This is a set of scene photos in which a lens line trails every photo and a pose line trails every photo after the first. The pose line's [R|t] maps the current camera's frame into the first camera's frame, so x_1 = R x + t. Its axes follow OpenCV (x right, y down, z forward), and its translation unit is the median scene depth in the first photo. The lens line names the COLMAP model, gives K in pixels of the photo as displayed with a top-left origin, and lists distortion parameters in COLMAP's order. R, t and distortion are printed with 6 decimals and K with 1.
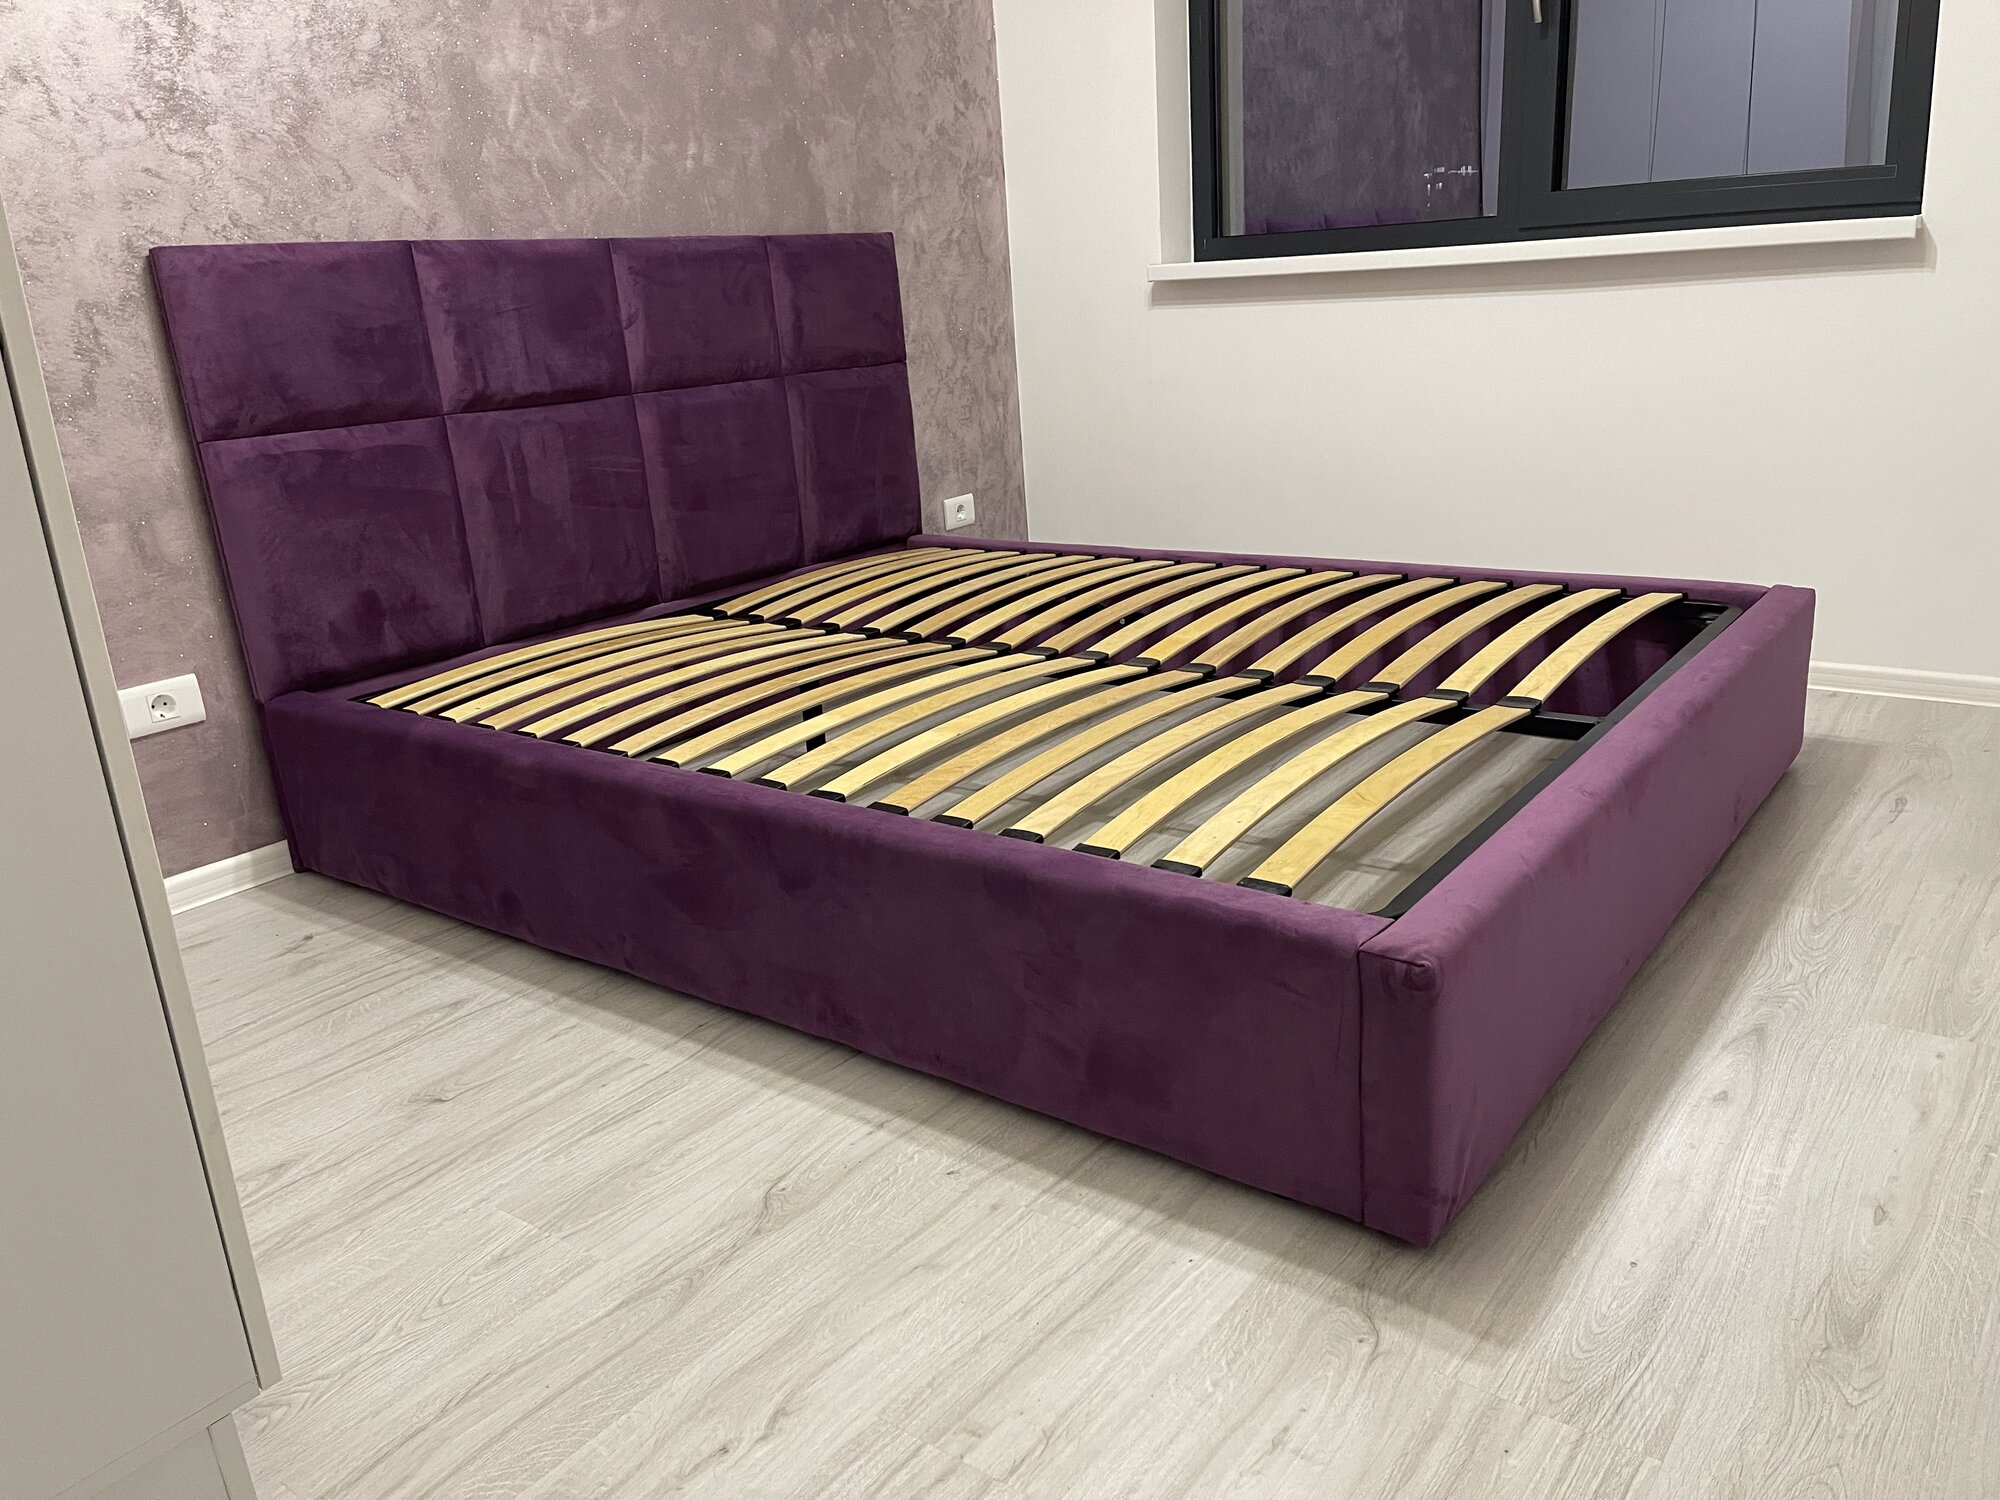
lens RADIAL K [[1494.7, 0, 1009.9], [0, 1494.7, 752.8], [0, 0, 1]] dist [0.073049, -0.076061]
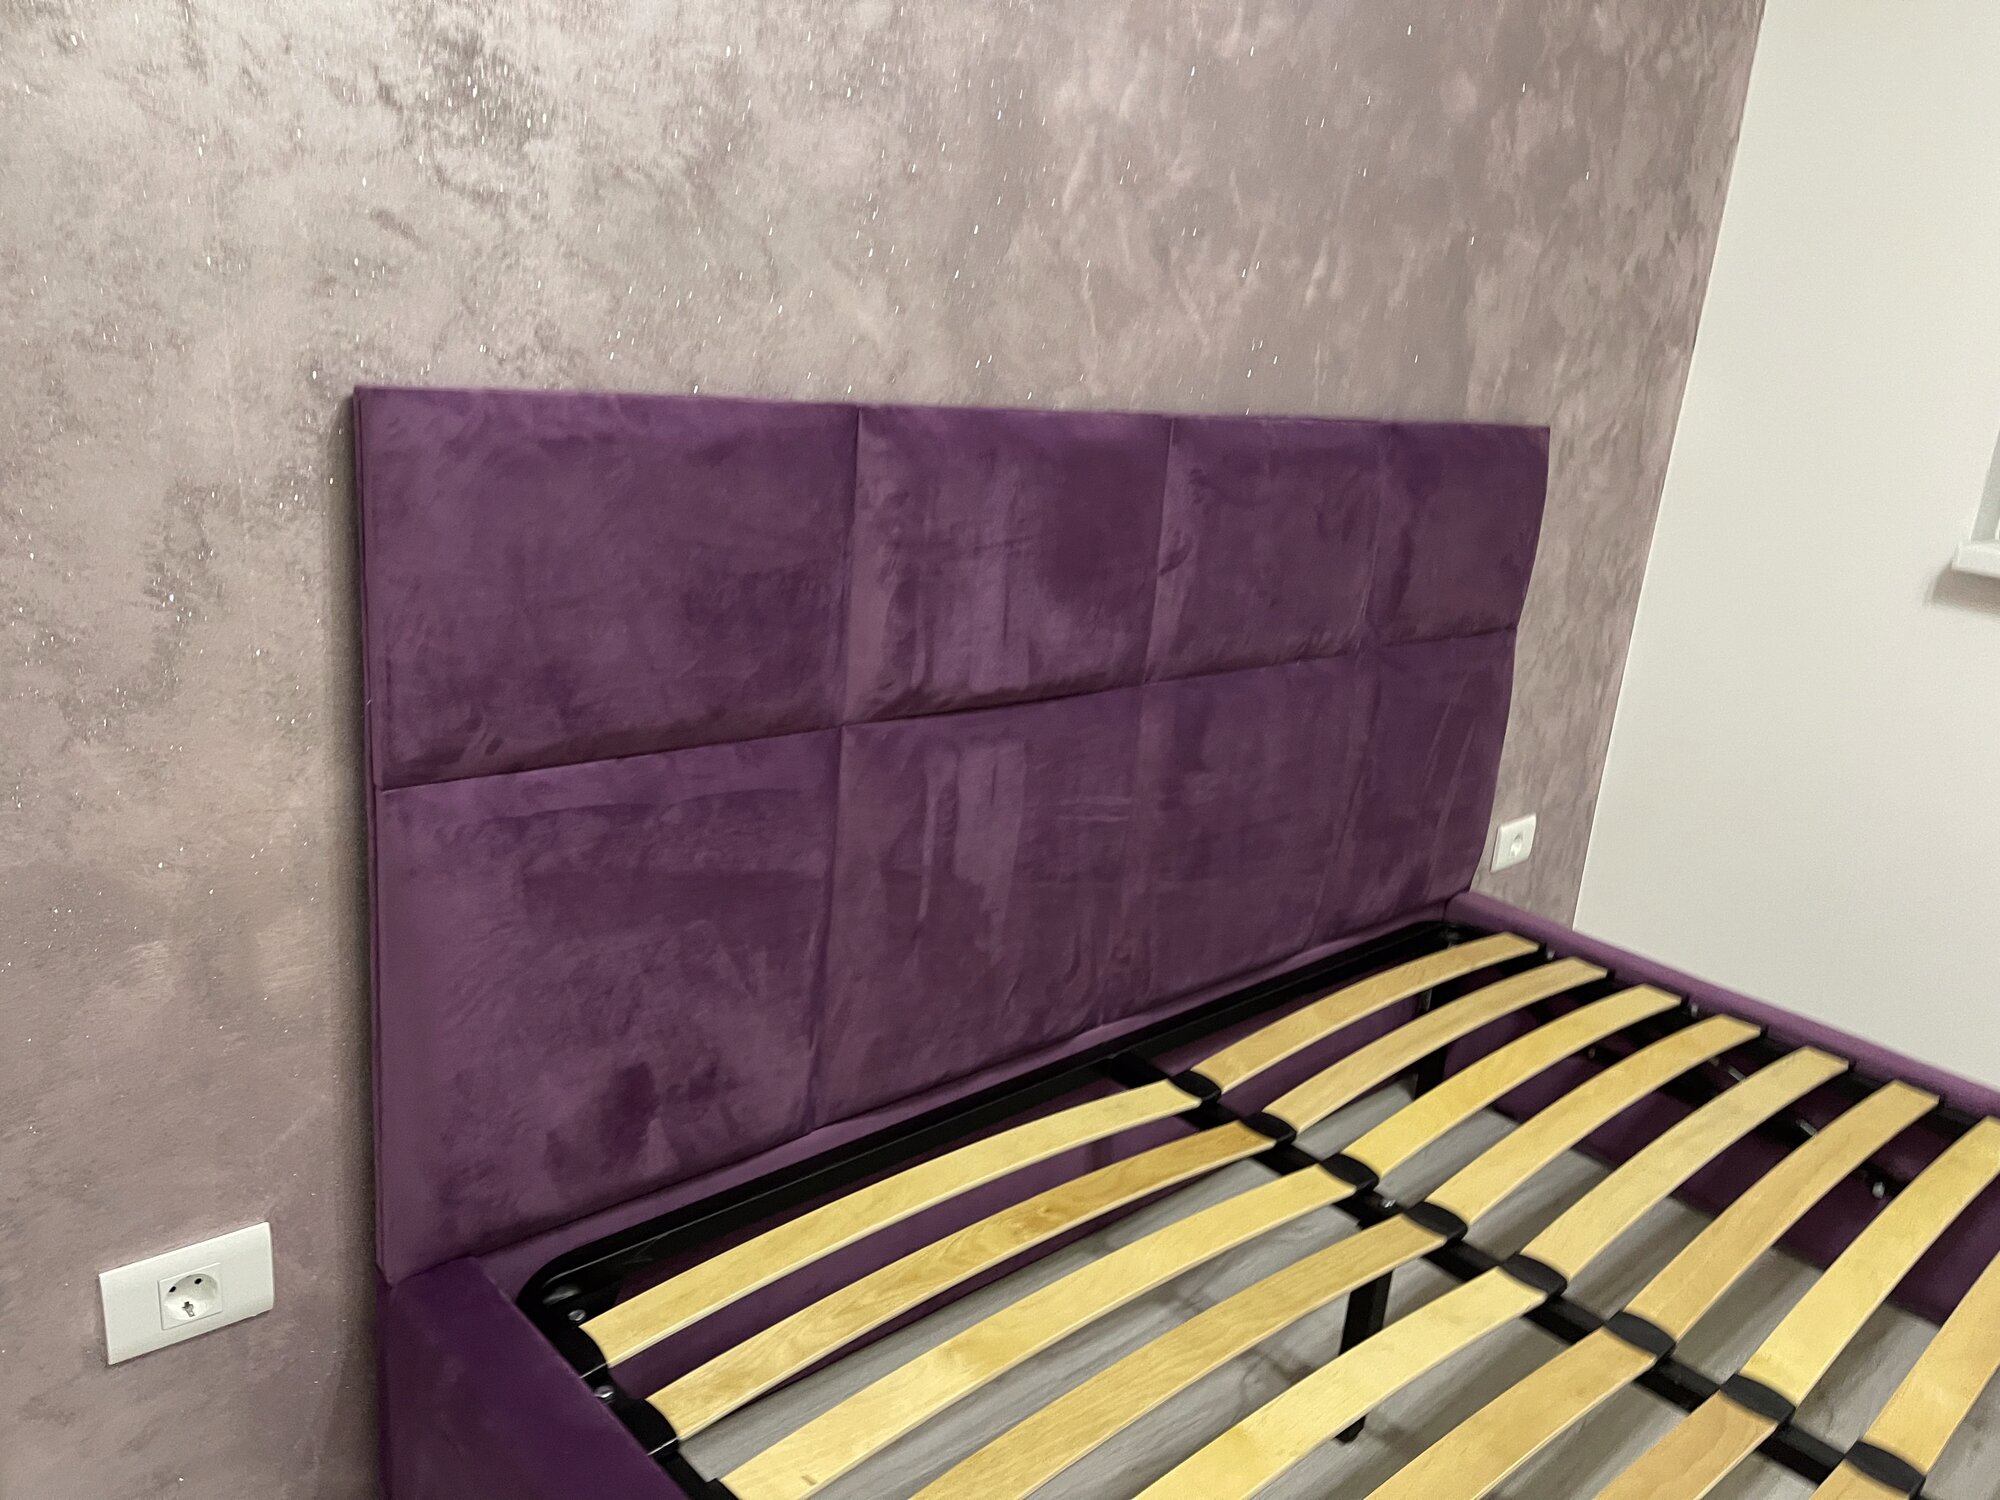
lens RADIAL K [[1497.6, 0, 1004.1], [0, 1497.6, 730.7], [0, 0, 1]] dist [0.071778, -0.073880]
pose [[0.971400, 0.202497, -0.124005, -0.274575], [-0.205652, 0.978538, -0.013063, -0.244173], [0.118698, 0.038191, 0.992196, 0.527834]]
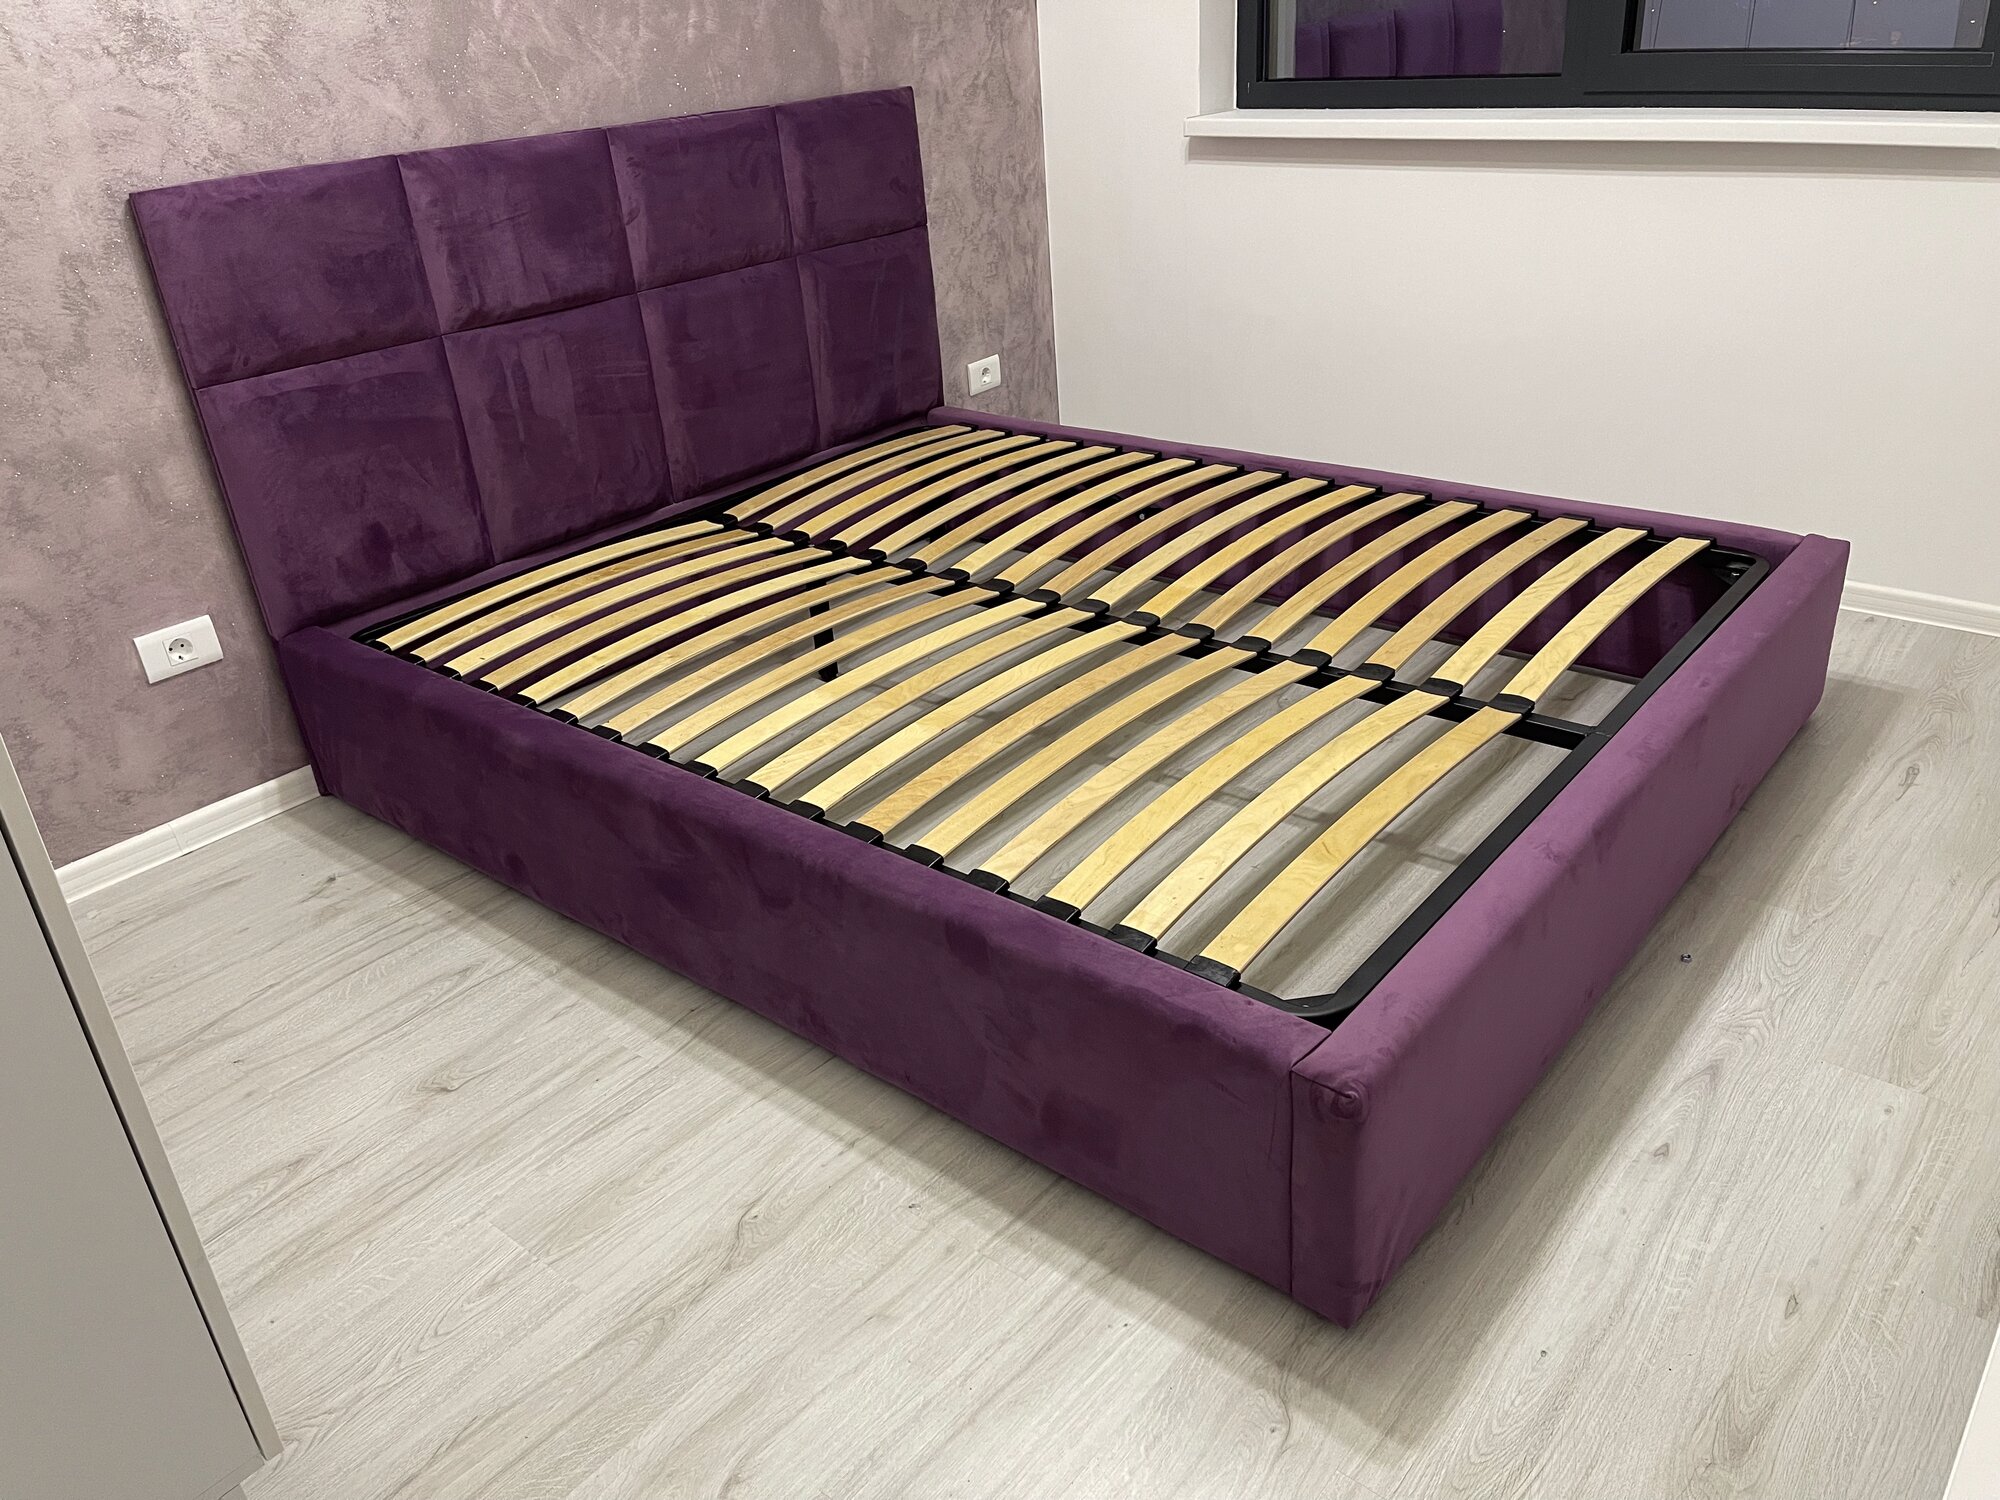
lens RADIAL K [[1497.6, 0, 1004.1], [0, 1497.6, 730.7], [0, 0, 1]] dist [0.071778, -0.073880]
pose [[0.998803, 0.019534, -0.044835, 0.042765], [-0.012036, 0.986754, 0.161776, -0.144262], [0.047401, -0.161043, 0.985809, 0.006396]]
